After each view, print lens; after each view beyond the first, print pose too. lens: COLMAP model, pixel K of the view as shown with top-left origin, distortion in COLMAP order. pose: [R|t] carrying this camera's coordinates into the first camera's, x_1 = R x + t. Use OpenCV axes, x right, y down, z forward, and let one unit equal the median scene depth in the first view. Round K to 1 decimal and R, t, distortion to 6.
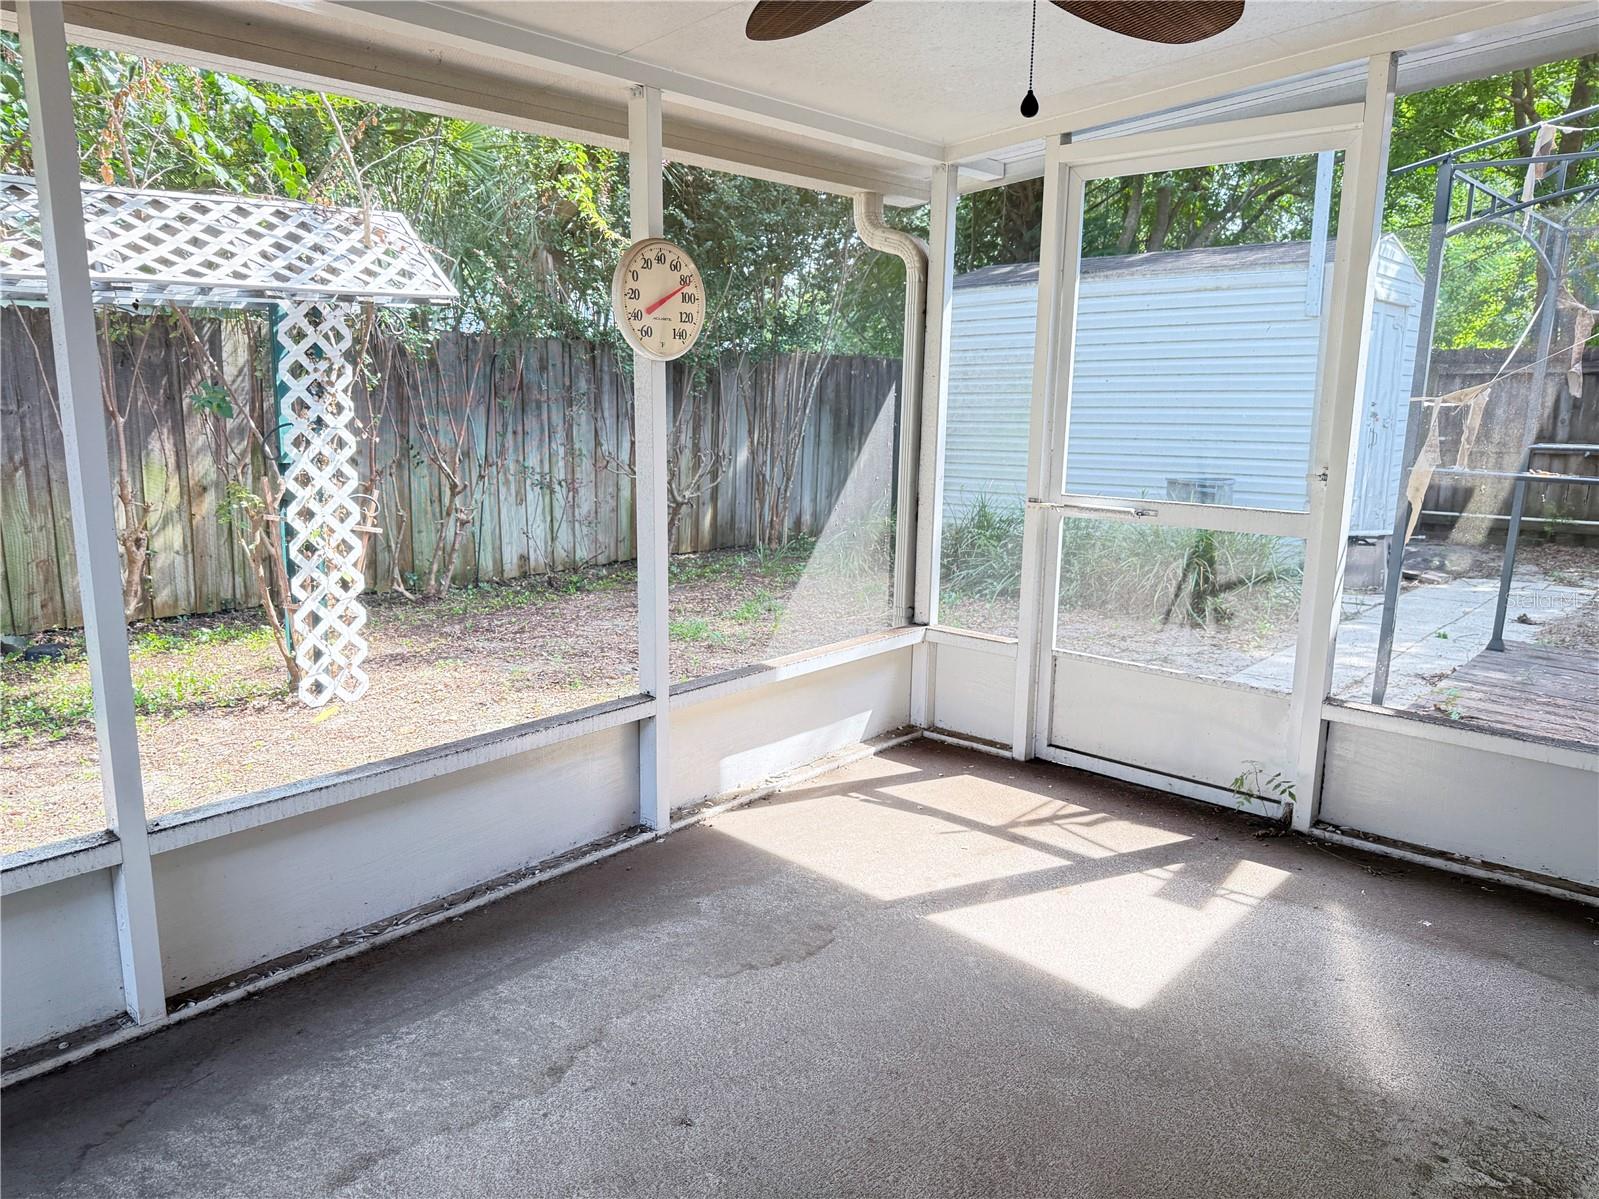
lens RADIAL K [[1110.2, 0, 799.5], [0, 1110.2, 599.5], [0, 0, 1]] dist [0.128246, -0.200516]
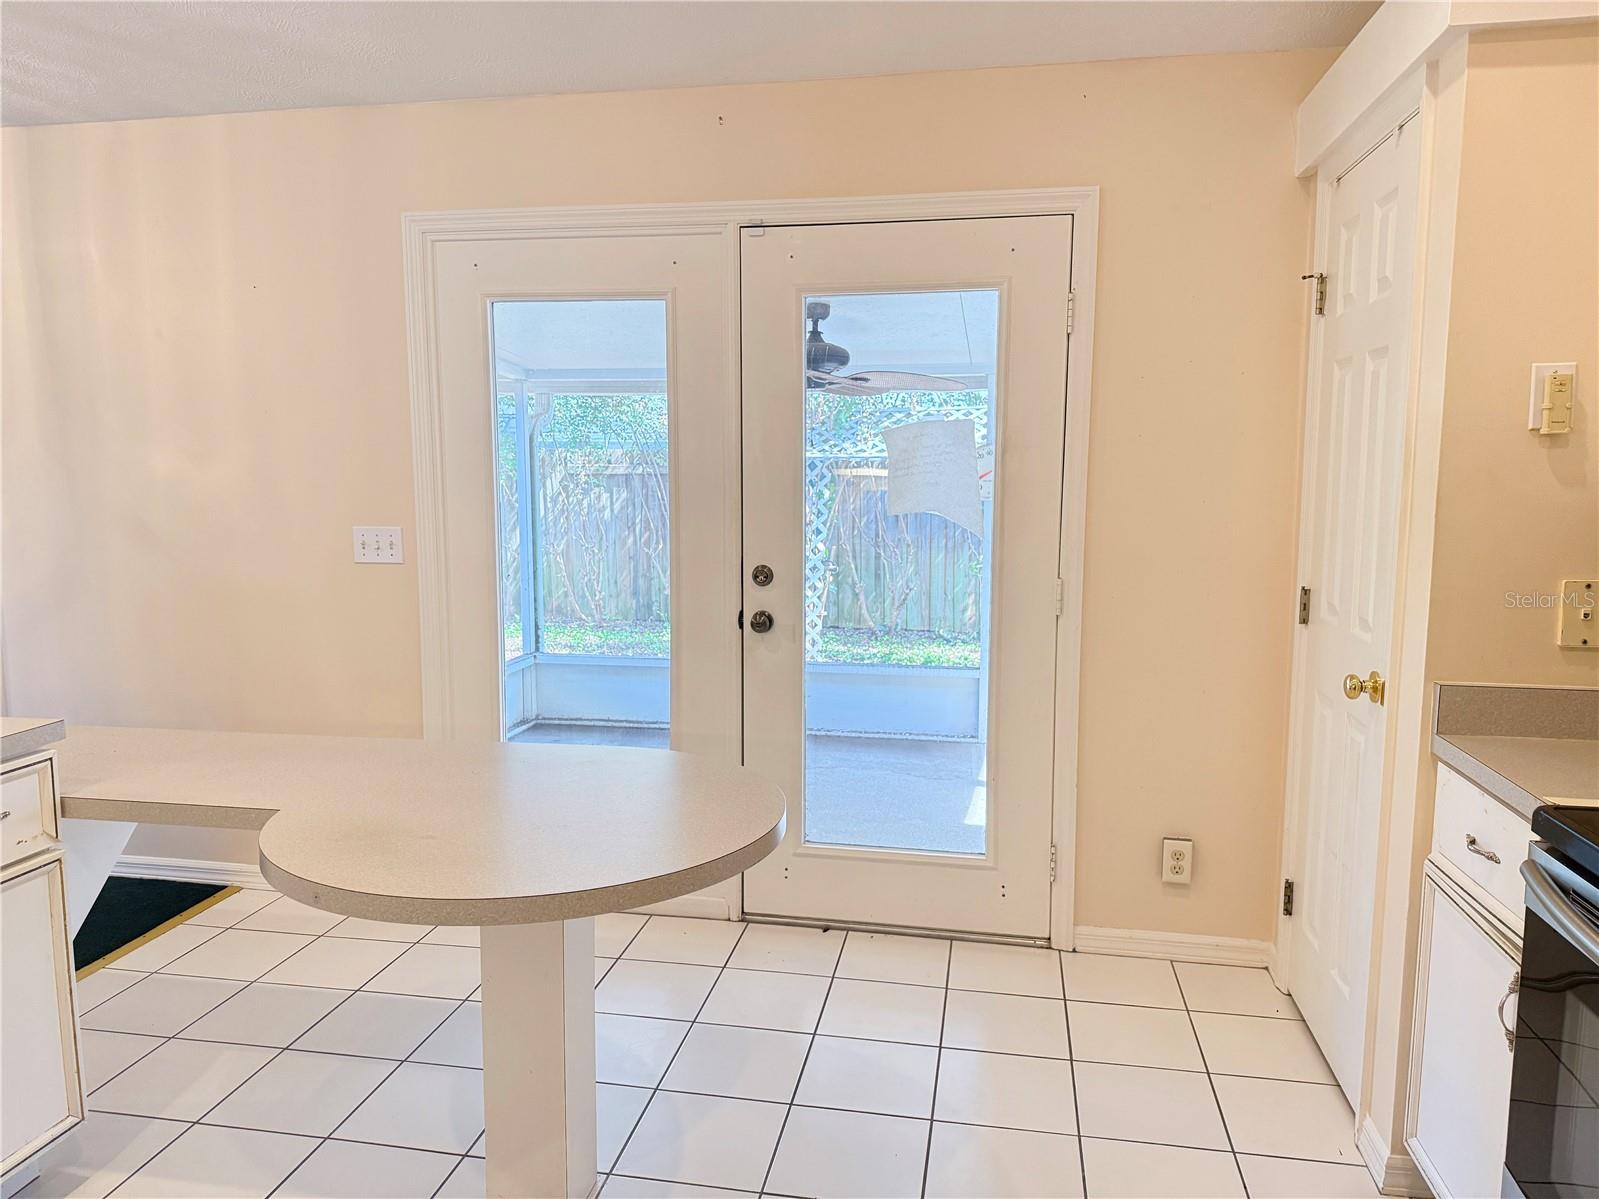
lens RADIAL K [[1115.1, 0, 801.5], [0, 1115.1, 596.1], [0, 0, 1]] dist [0.128686, -0.210700]
pose [[0.529467, 0.092934, -0.843225, 1.383699], [-0.158588, 0.987302, 0.009235, -0.007285], [0.833375, 0.128835, 0.537482, -0.341761]]
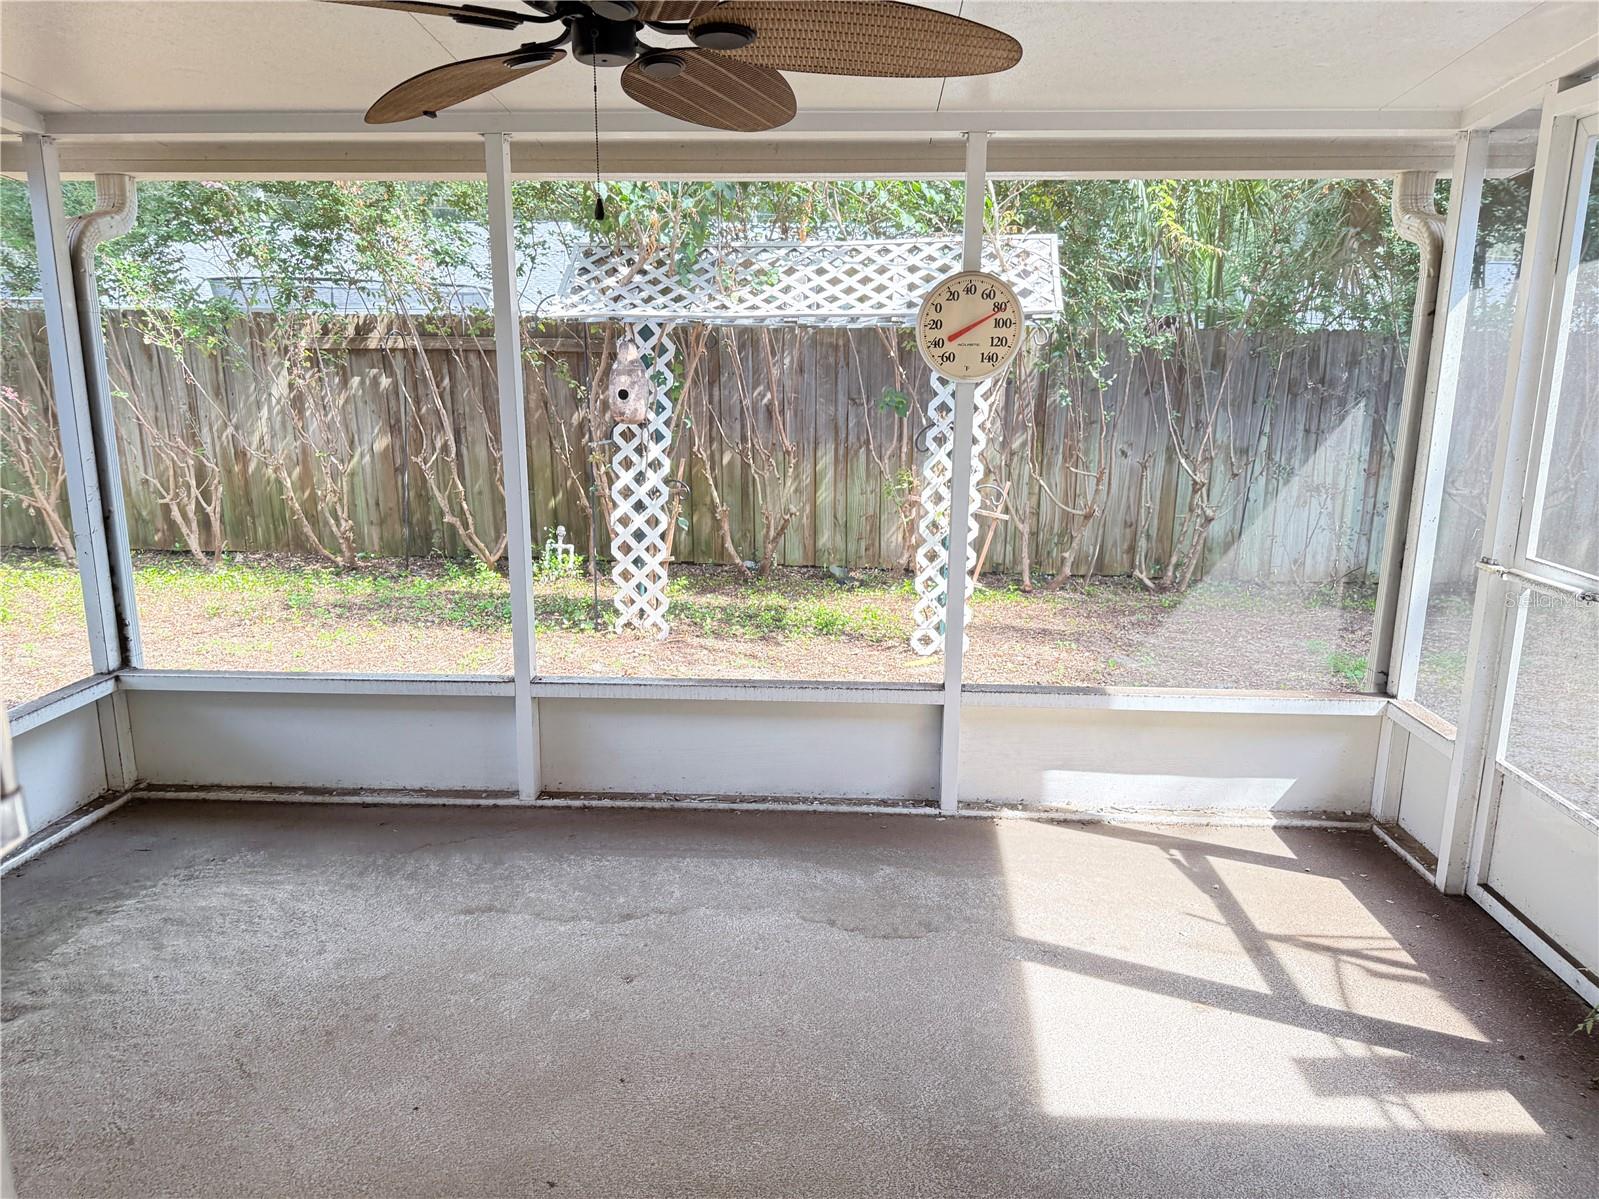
lens RADIAL K [[1115.1, 0, 801.5], [0, 1115.1, 596.1], [0, 0, 1]] dist [0.128686, -0.210700]
pose [[0.633889, 0.157037, -0.757313, 0.615634], [-0.147490, 0.985745, 0.080953, -0.071989], [0.759230, 0.060381, 0.648015, 0.178752]]
